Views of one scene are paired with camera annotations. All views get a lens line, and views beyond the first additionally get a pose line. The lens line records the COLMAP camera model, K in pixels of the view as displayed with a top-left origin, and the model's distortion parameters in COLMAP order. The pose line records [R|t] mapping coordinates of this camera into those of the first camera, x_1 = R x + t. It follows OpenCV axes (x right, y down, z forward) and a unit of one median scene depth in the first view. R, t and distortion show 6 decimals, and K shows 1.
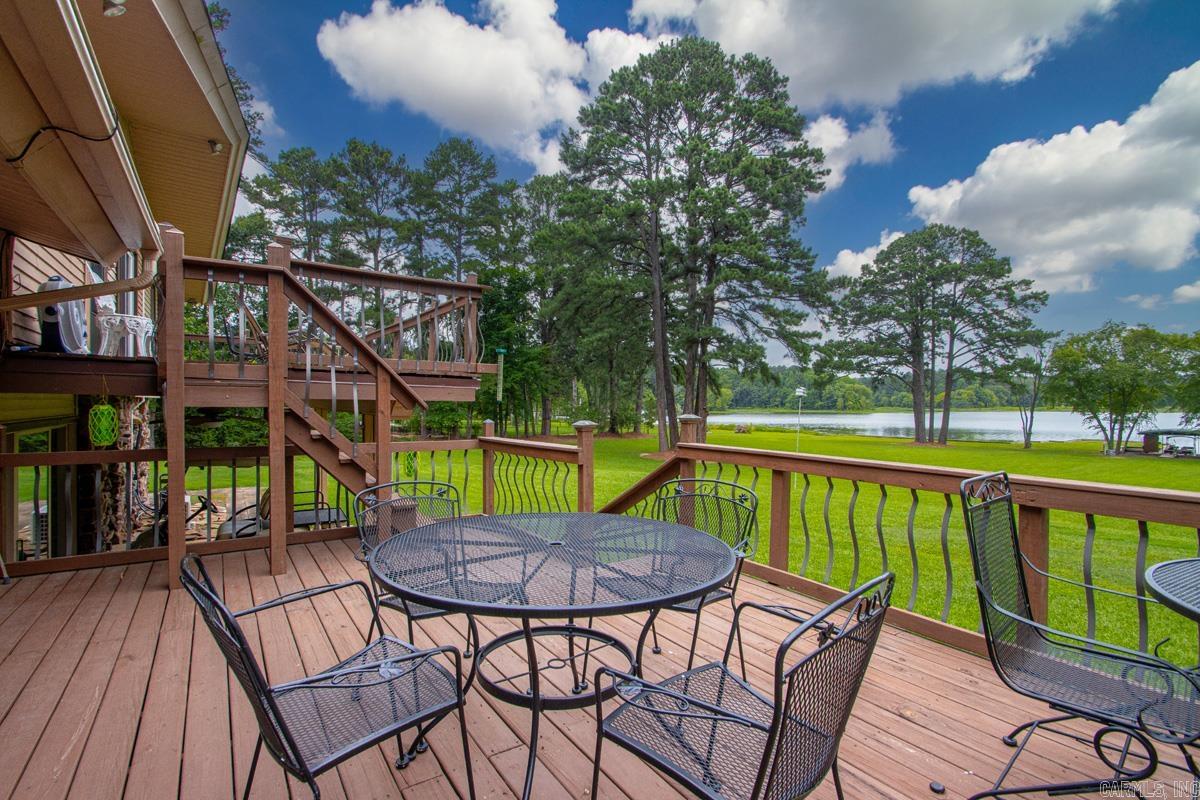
lens RADIAL K [[565.4, 0, 559.8], [0, 565.4, 397.2], [0, 0, 1]] dist [-0.021914, 0.000125]
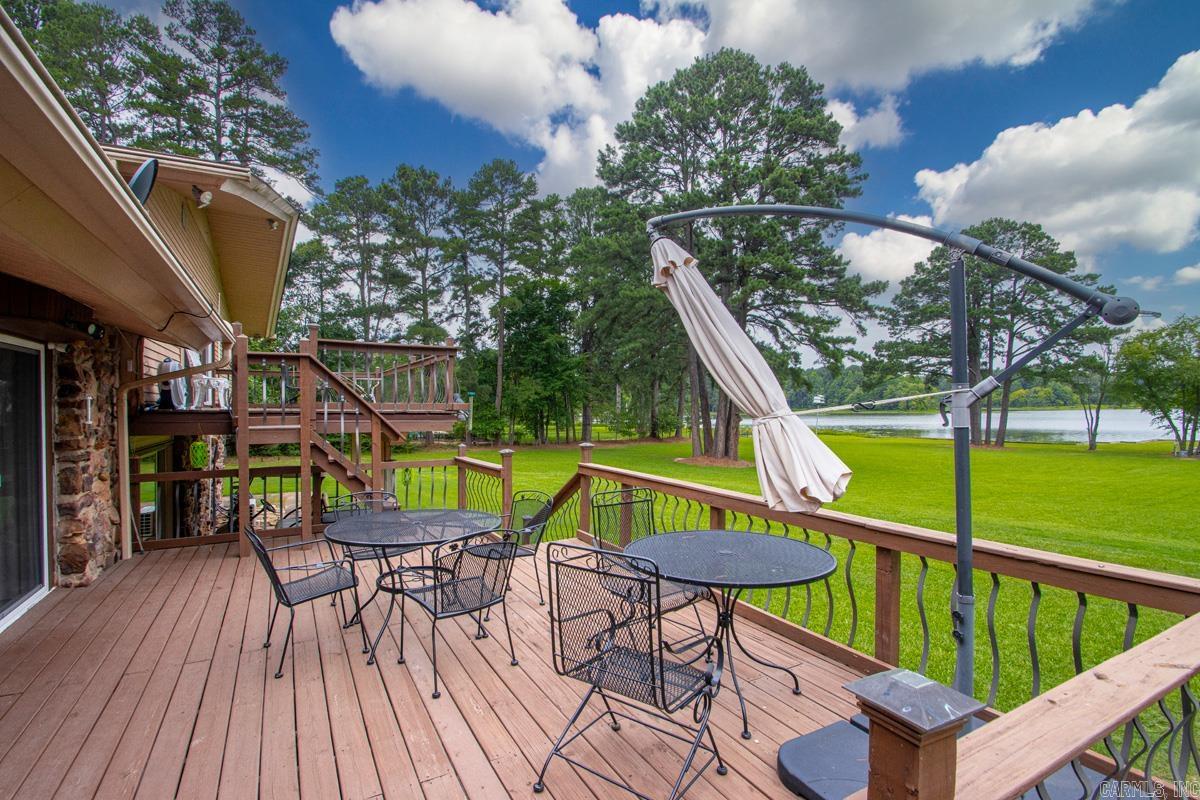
lens RADIAL K [[569.7, 0, 575.7], [0, 569.7, 393.3], [0, 0, 1]] dist [-0.023854, 0.000250]
pose [[0.997331, -0.011387, -0.072118, 0.031288], [0.010616, 0.999883, -0.011058, -0.008314], [0.072236, 0.010263, 0.997335, -0.044689]]
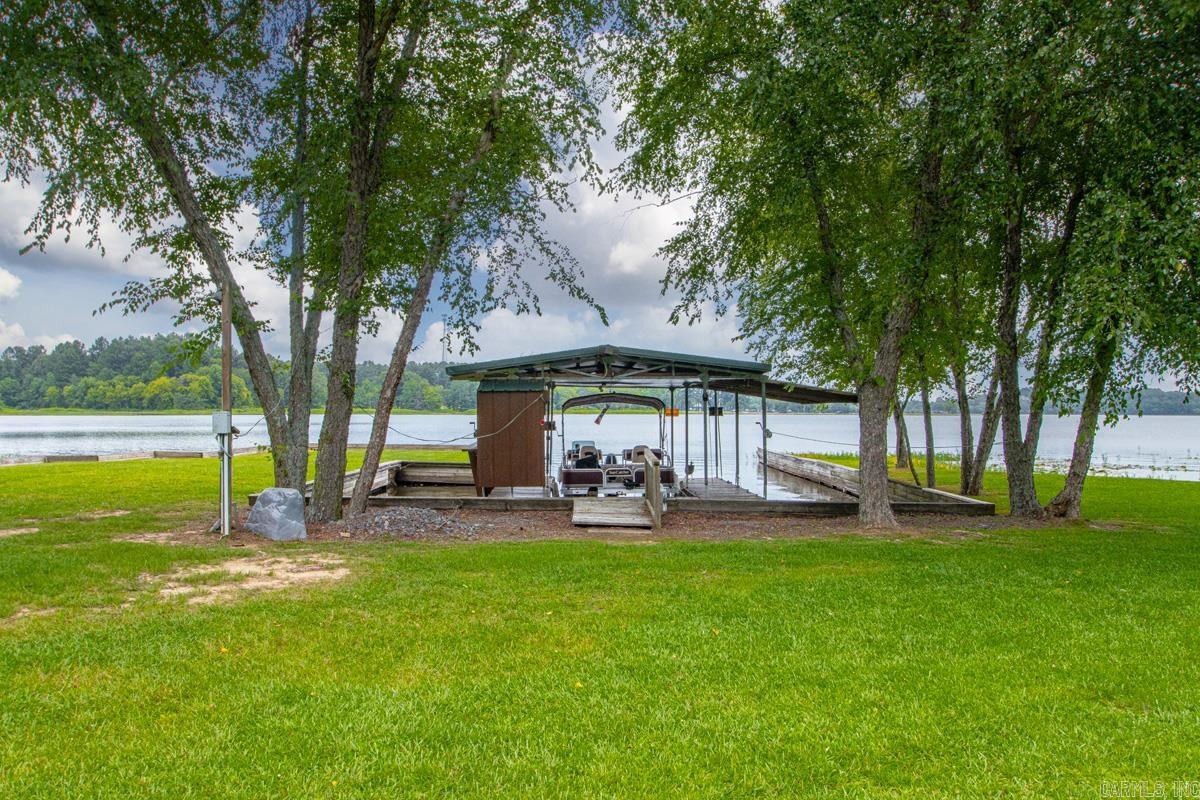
lens RADIAL K [[1039.2, 0, 600.0], [0, 1039.2, 400.0], [0, 0, 1]] dist [-0.069978, 0.004094]
pose [[0.569742, 0.010917, 0.821751, 1.308218], [-0.009116, 0.999934, -0.006964, 0.118424], [-0.821773, -0.003523, 0.569804, 1.257277]]
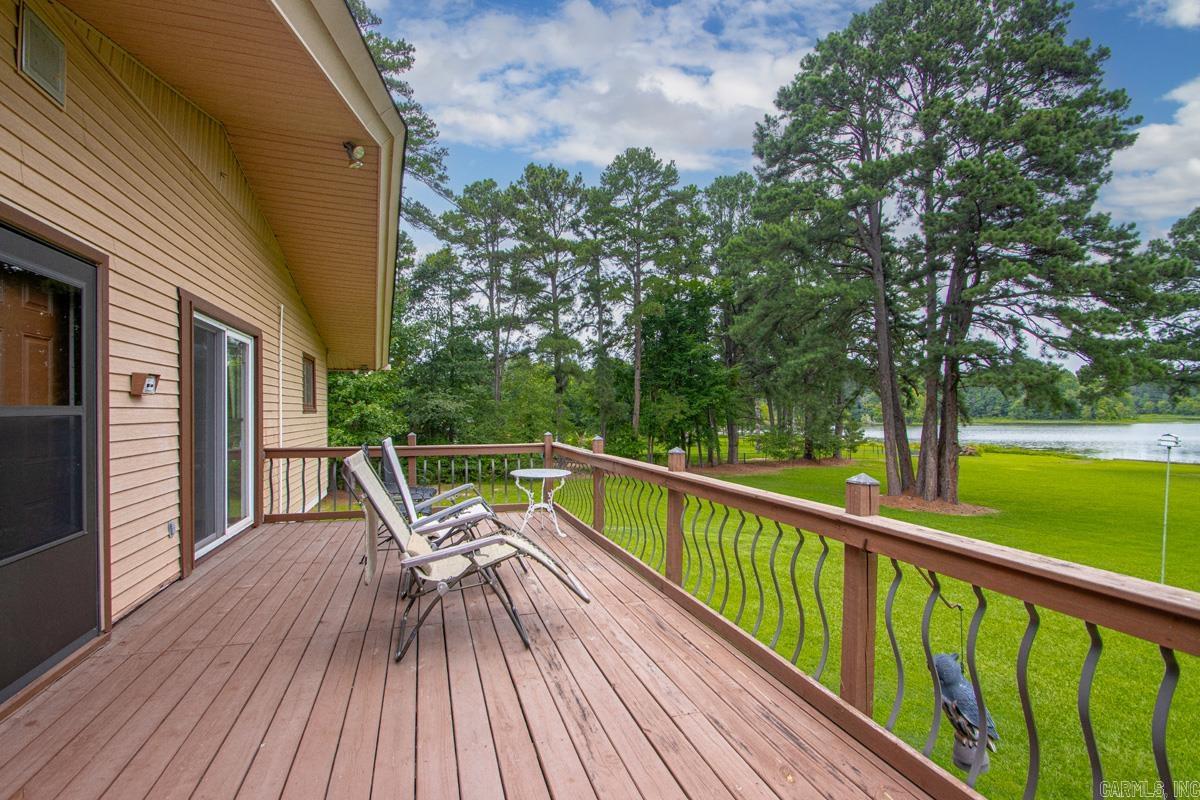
lens RADIAL K [[527.7, 0, 530.5], [0, 527.7, 406.7], [0, 0, 1]] dist [0.001241, -0.013600]
pose [[0.941295, 0.000408, -0.337586, -0.046973], [0.003201, 0.999943, 0.010137, -0.035155], [0.337571, -0.010622, 0.941240, 0.101090]]
